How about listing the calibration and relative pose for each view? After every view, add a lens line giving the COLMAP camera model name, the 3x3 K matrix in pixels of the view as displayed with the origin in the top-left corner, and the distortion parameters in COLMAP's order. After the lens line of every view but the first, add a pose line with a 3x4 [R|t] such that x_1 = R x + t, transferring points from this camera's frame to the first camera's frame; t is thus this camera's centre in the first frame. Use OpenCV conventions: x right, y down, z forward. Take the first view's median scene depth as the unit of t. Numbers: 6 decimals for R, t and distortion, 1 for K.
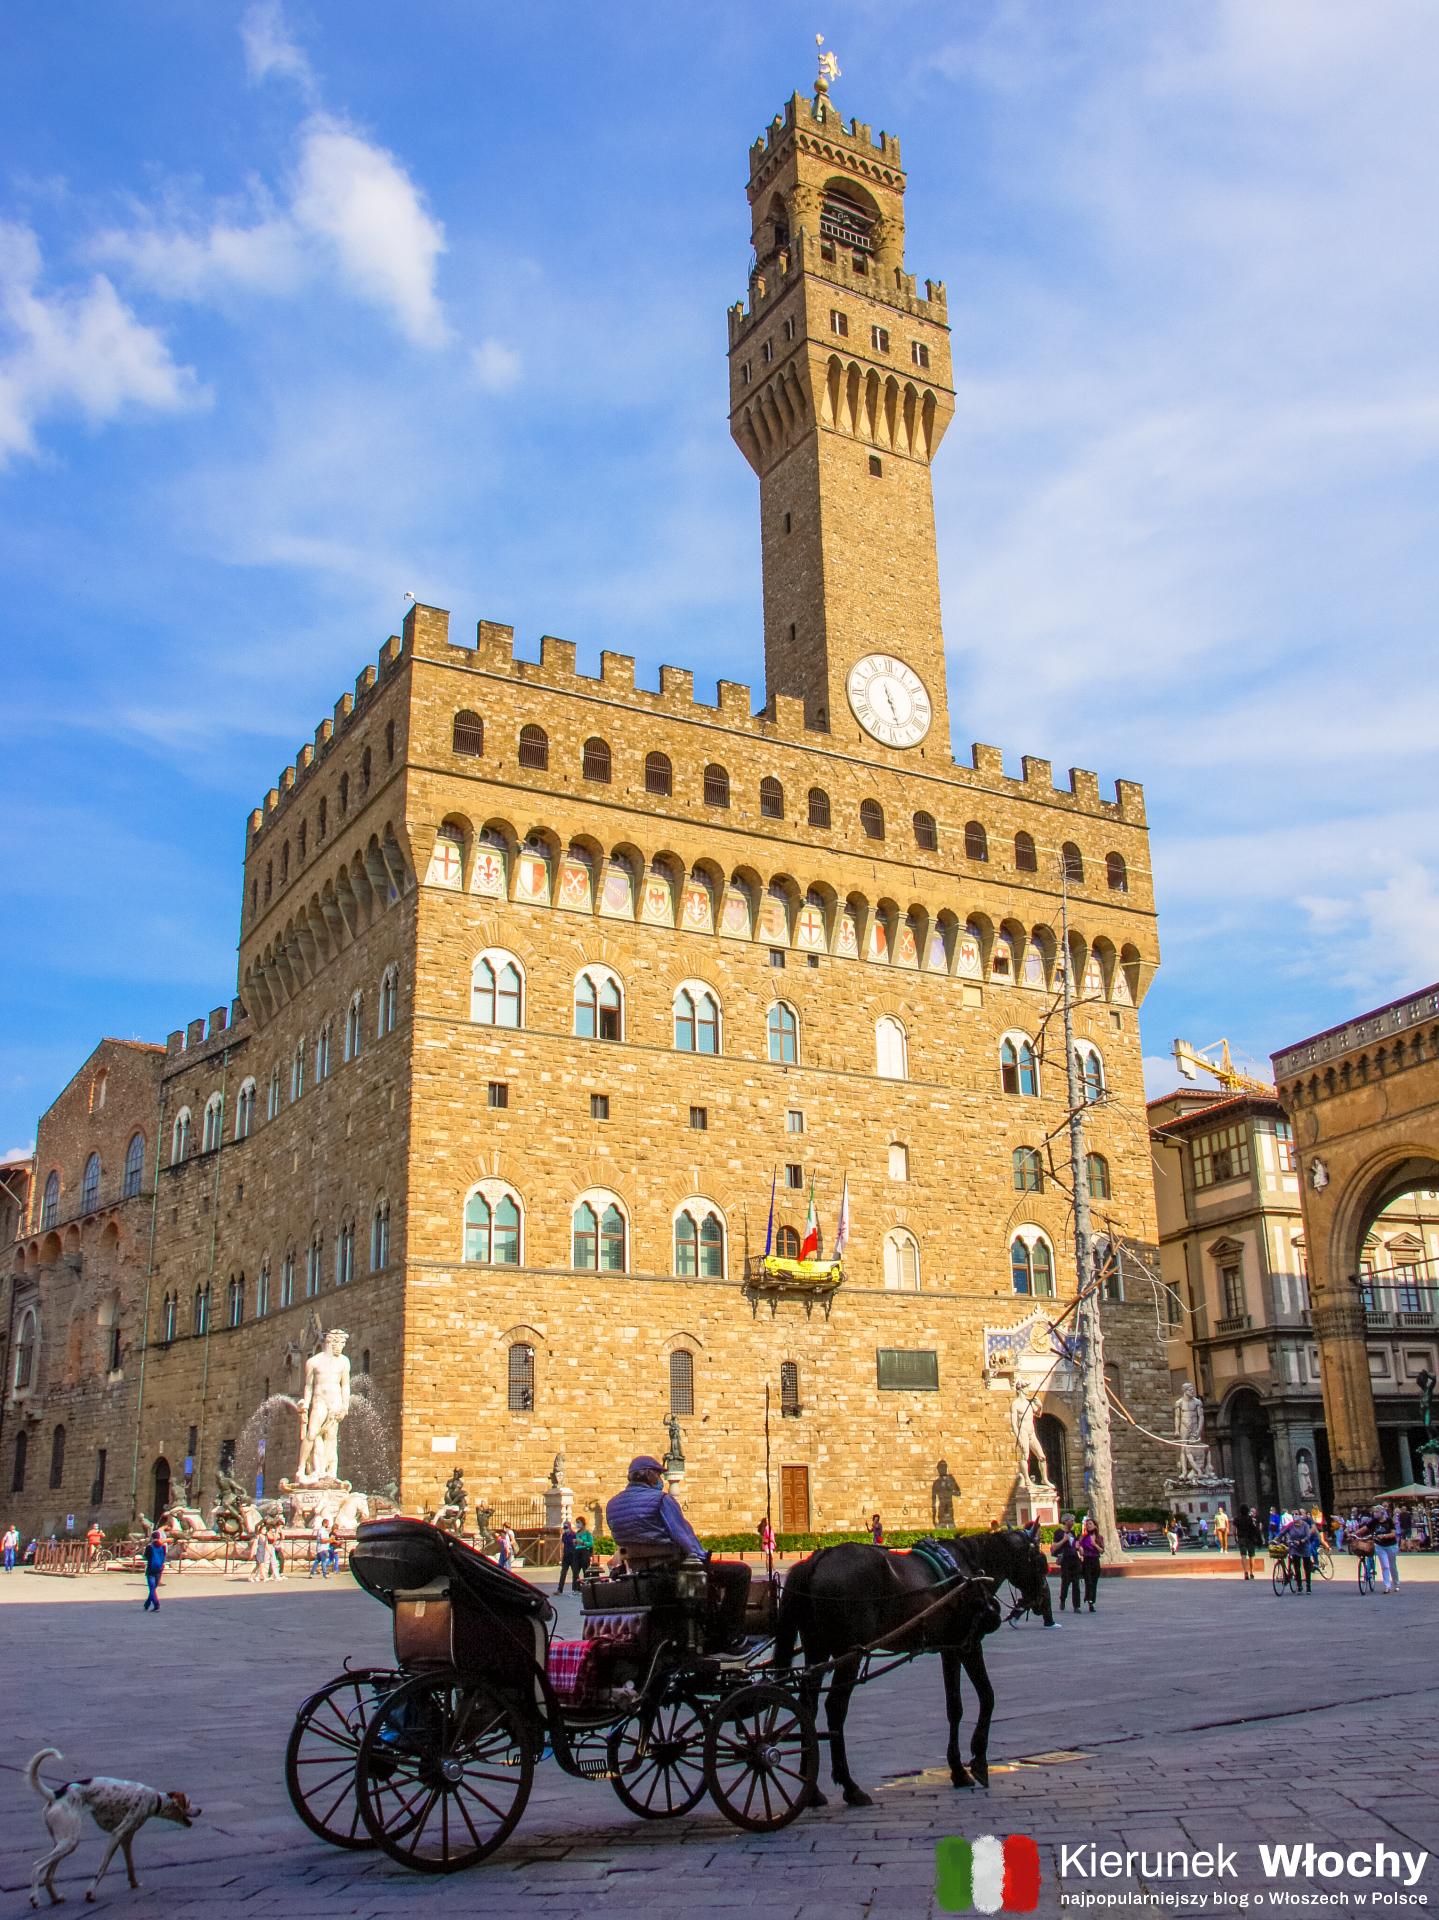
lens RADIAL K [[1733.3, 0, 719.5], [0, 1733.3, 960.0], [0, 0, 1]] dist [-0.109962, 0.012167]
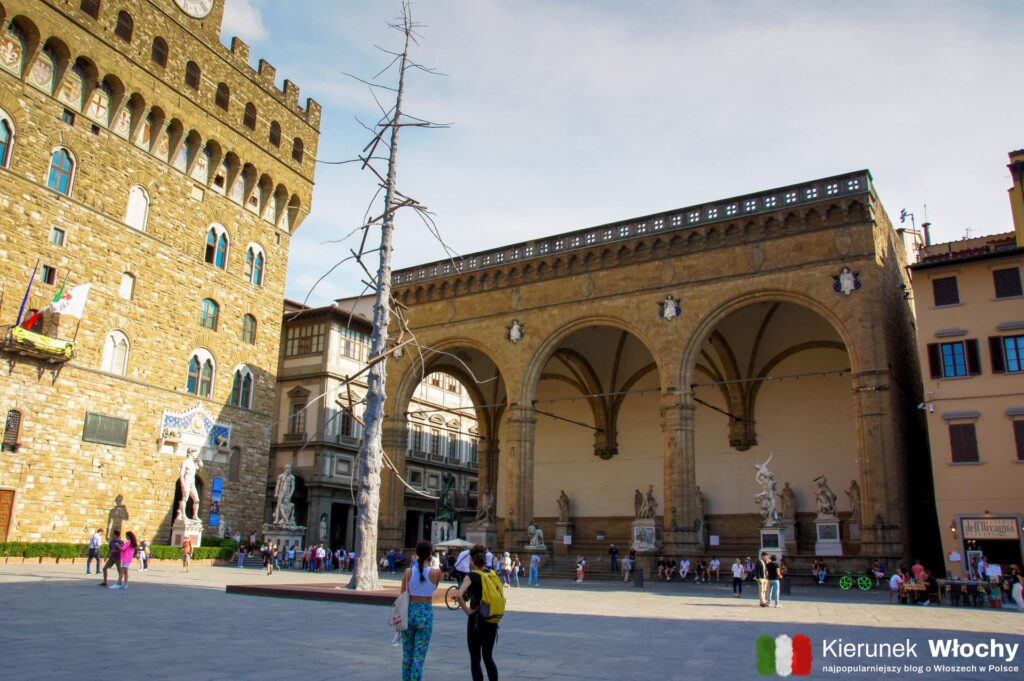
lens RADIAL K [[831.9, 0, 512.0], [0, 831.9, 340.5], [0, 0, 1]] dist [-0.123137, 0.129732]
pose [[0.794581, 0.189476, 0.576835, -0.021725], [-0.228488, 0.973534, -0.005043, 0.089993], [-0.562524, -0.127793, 0.816845, 0.268528]]
